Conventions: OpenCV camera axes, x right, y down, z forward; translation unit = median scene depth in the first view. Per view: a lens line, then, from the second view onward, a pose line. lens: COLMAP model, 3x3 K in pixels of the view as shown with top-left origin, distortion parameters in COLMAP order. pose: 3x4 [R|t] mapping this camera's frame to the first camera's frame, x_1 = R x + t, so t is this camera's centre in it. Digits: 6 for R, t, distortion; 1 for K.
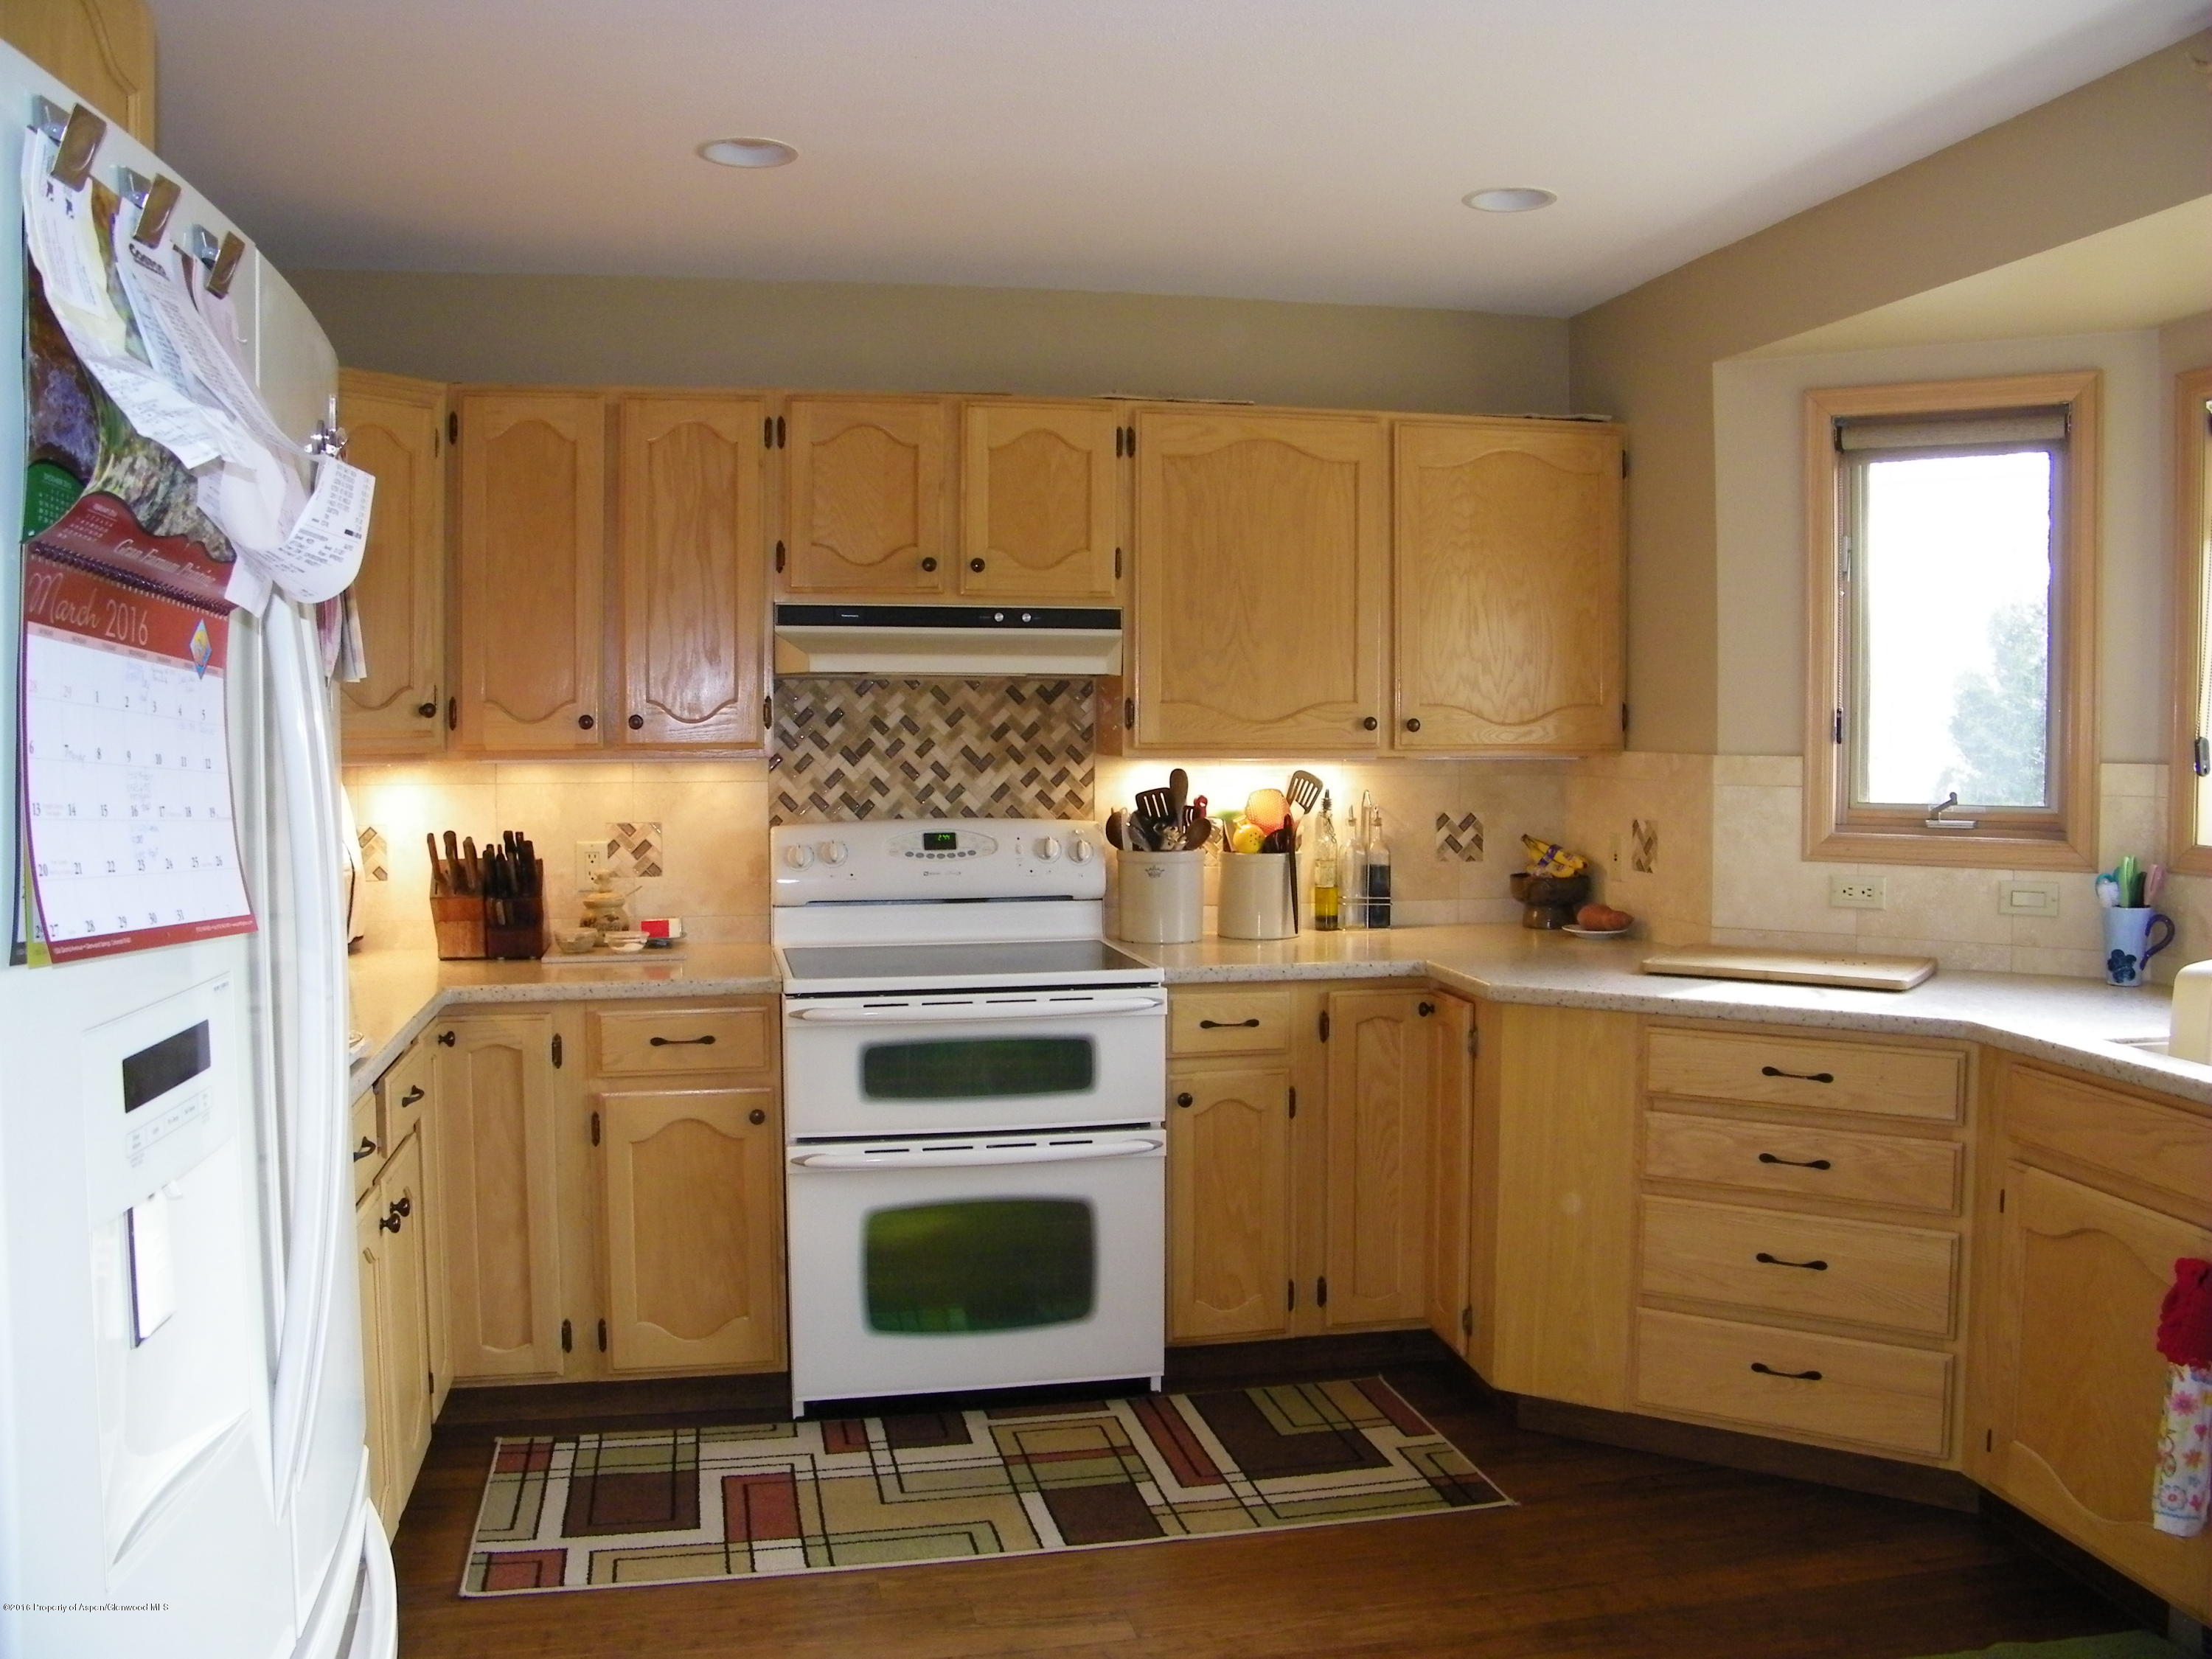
lens RADIAL K [[1864.7, 0, 1106.0], [0, 1864.7, 829.5], [0, 0, 1]] dist [-0.182782, 0.159727]
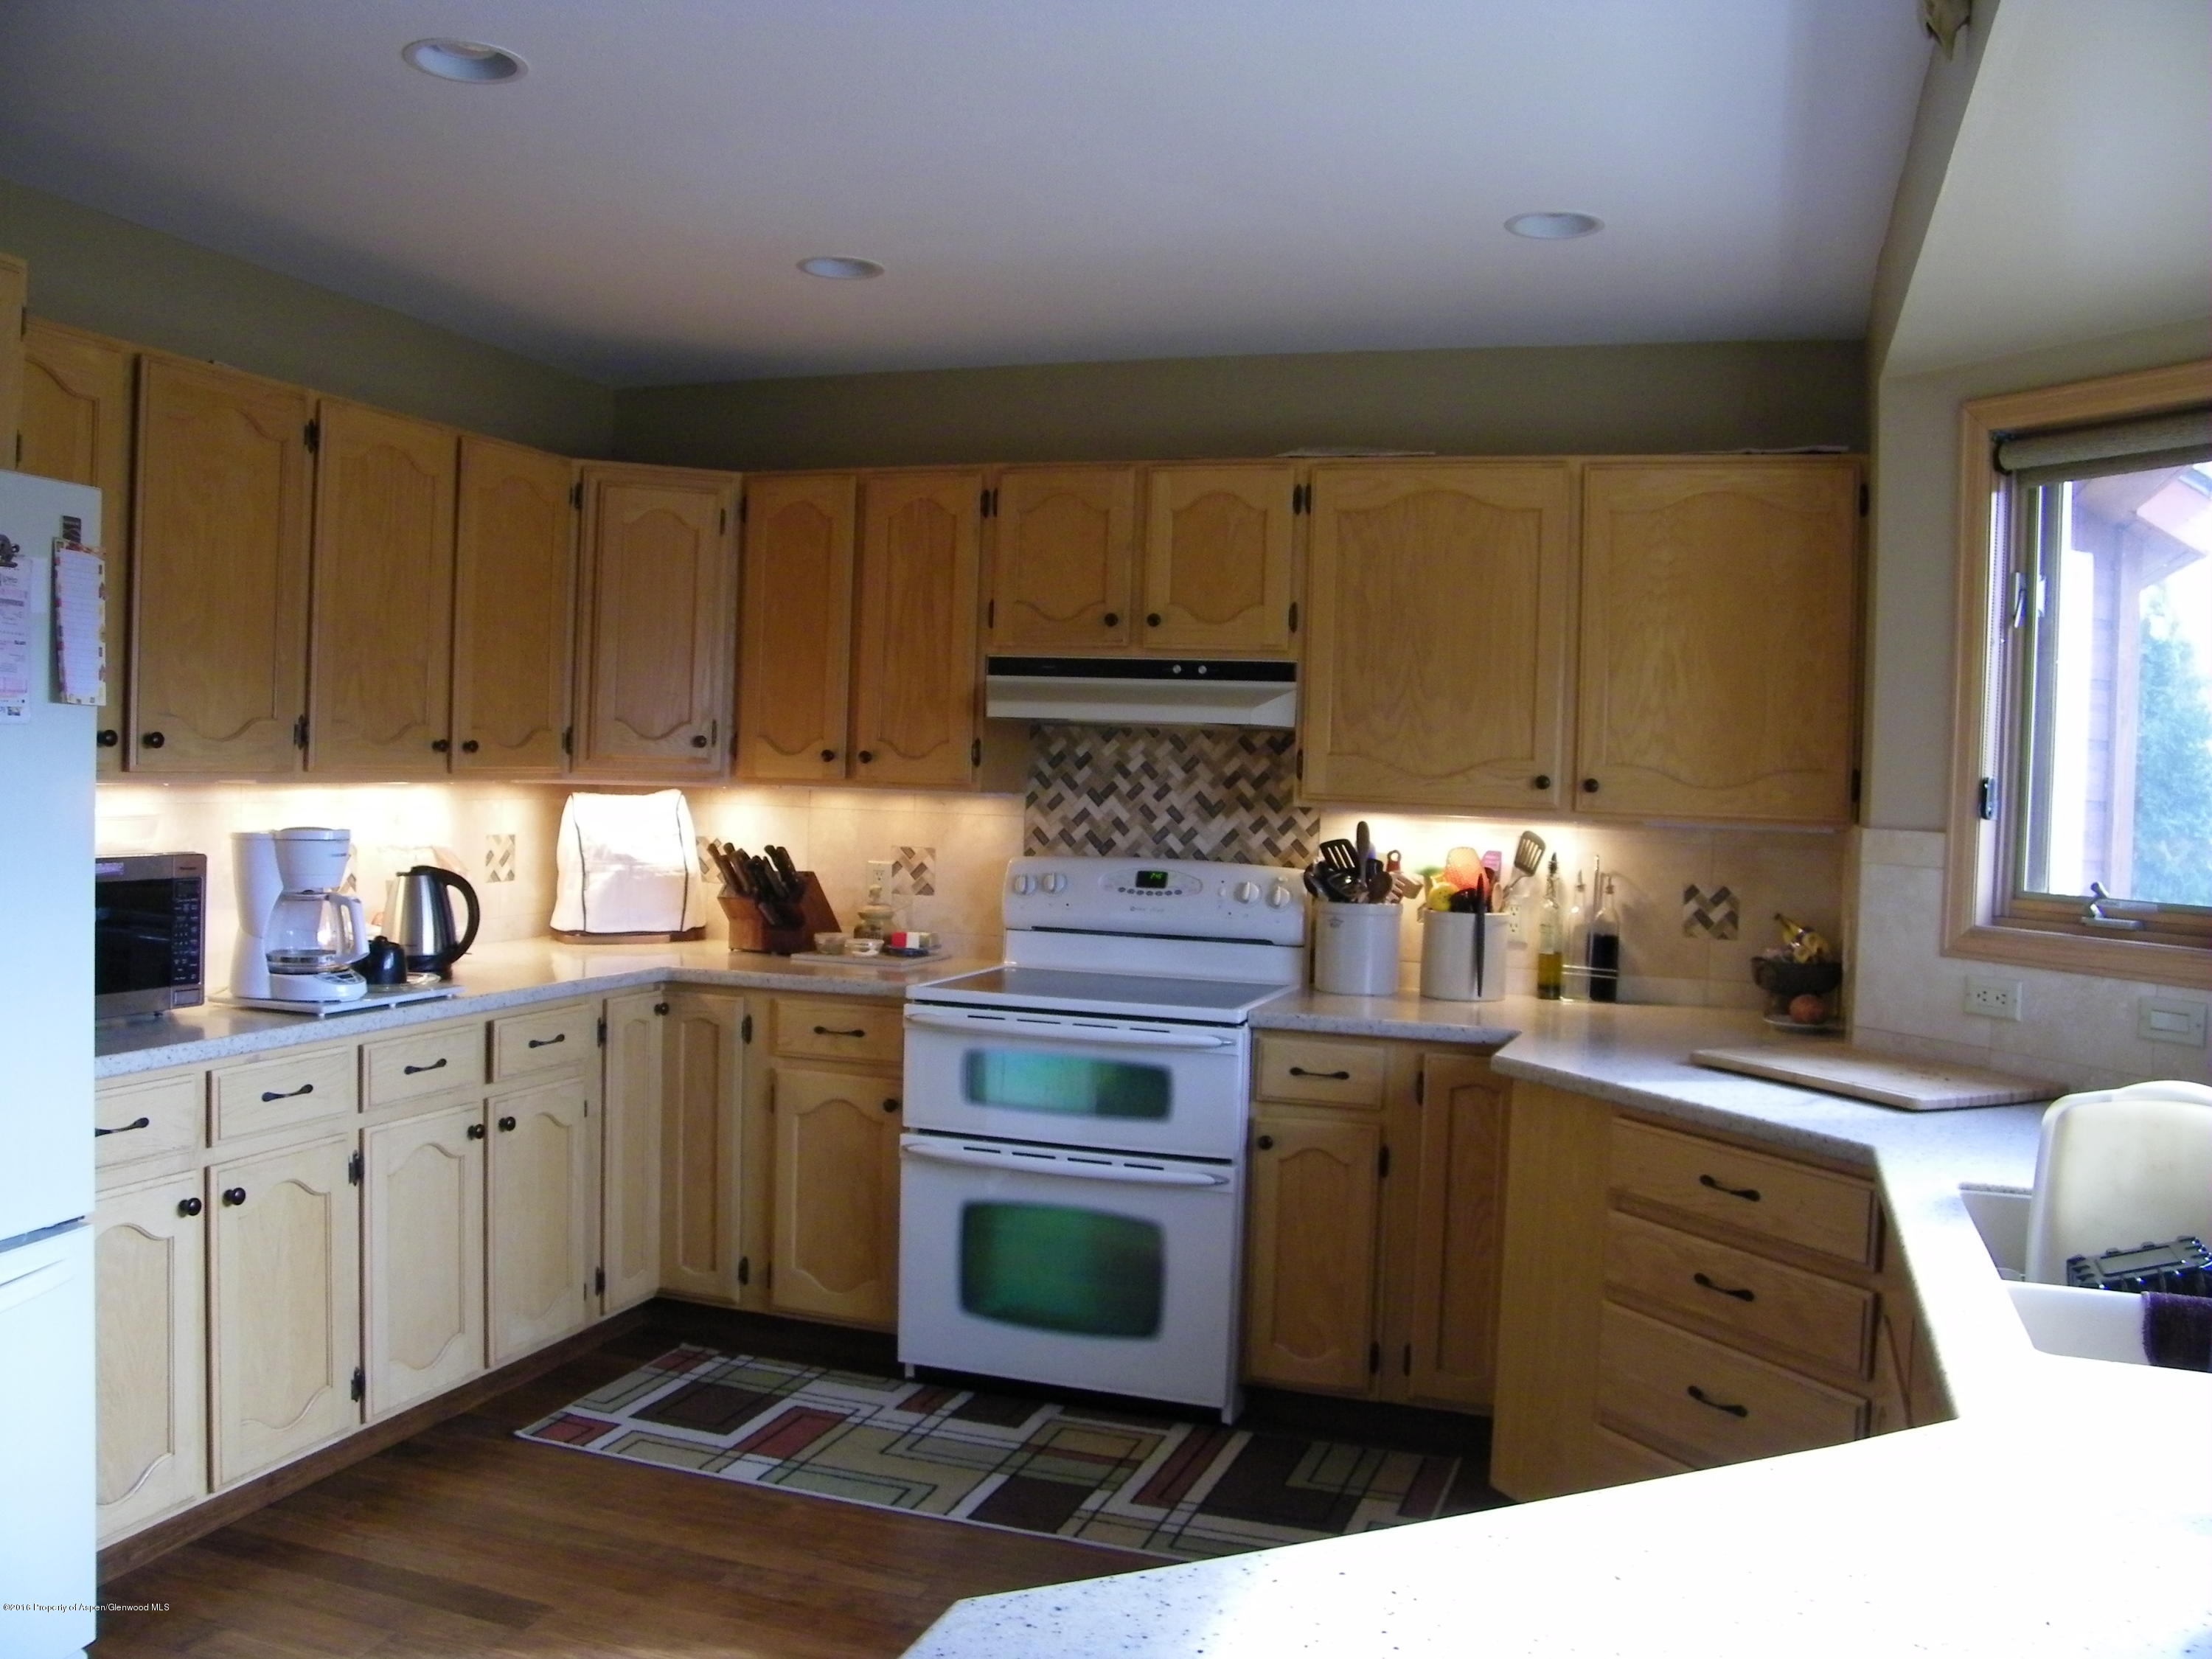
lens RADIAL K [[1869.3, 0, 1109.2], [0, 1869.3, 852.6], [0, 0, 1]] dist [-0.177963, 0.127986]
pose [[0.855825, 0.051370, -0.514708, 0.463846], [-0.063239, 0.997983, -0.005546, -0.001689], [0.513385, 0.037296, 0.857347, 0.073587]]
